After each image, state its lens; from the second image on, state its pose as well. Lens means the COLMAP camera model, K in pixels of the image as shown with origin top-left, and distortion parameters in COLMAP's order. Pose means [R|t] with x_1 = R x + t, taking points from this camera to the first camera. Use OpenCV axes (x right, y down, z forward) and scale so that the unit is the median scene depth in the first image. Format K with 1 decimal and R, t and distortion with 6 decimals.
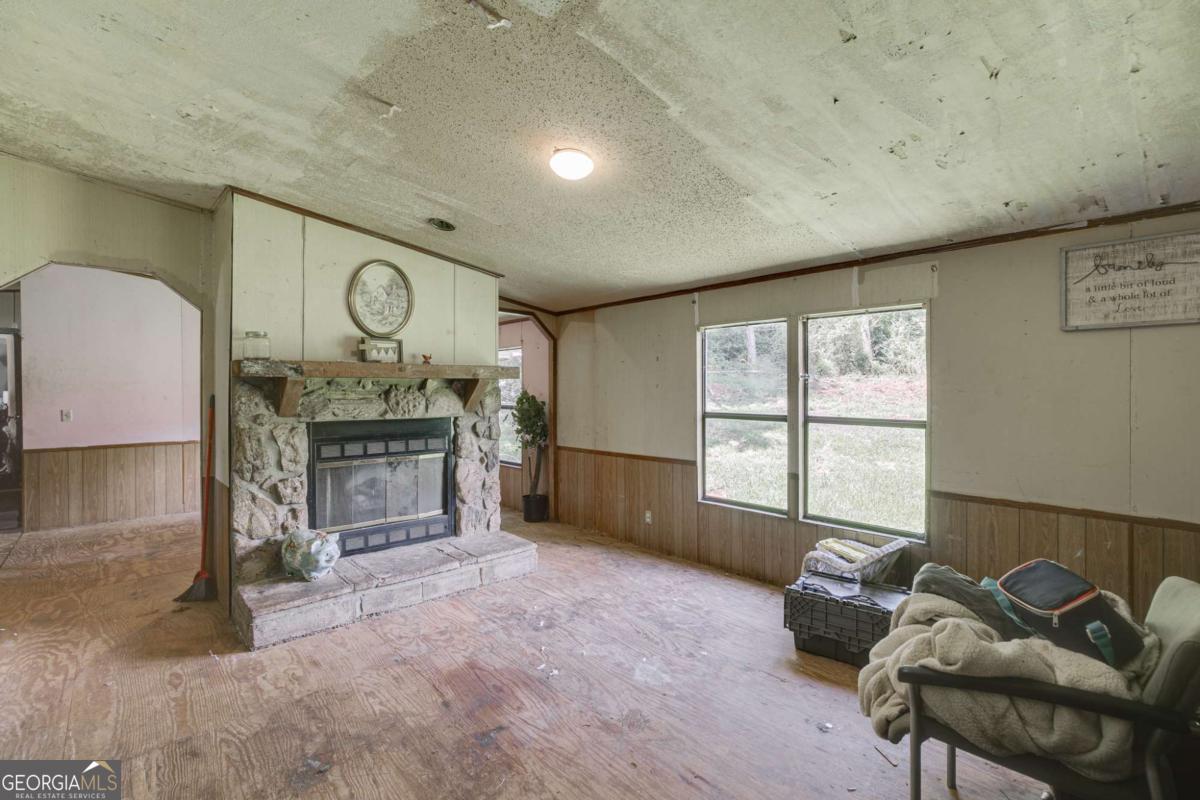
lens RADIAL K [[541.6, 0, 597.0], [0, 541.6, 396.7], [0, 0, 1]] dist [-0.015250, 0.006610]
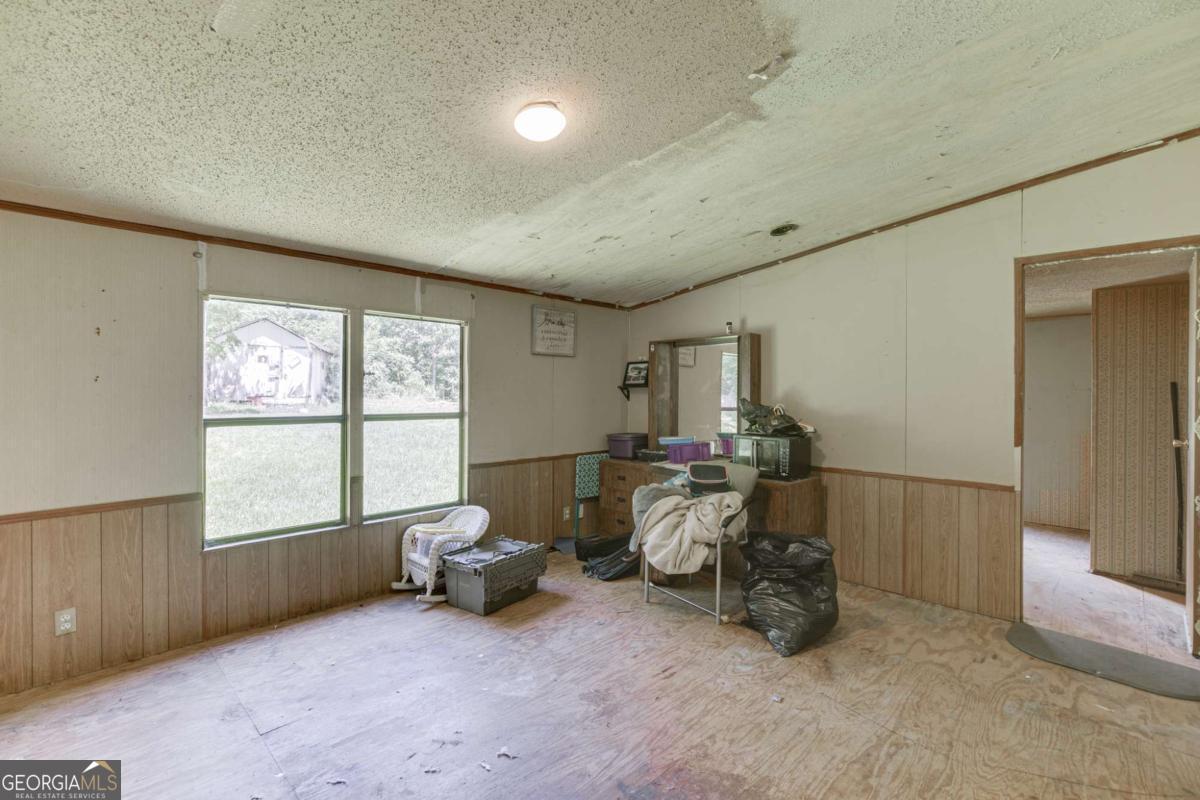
lens RADIAL K [[541.6, 0, 599.1], [0, 541.6, 401.1], [0, 0, 1]] dist [-0.015250, 0.006610]
pose [[-0.059668, -0.025491, 0.997893, -0.718502], [0.003560, 0.999662, 0.025749, -0.014446], [-0.998212, 0.005089, -0.059557, 0.764628]]
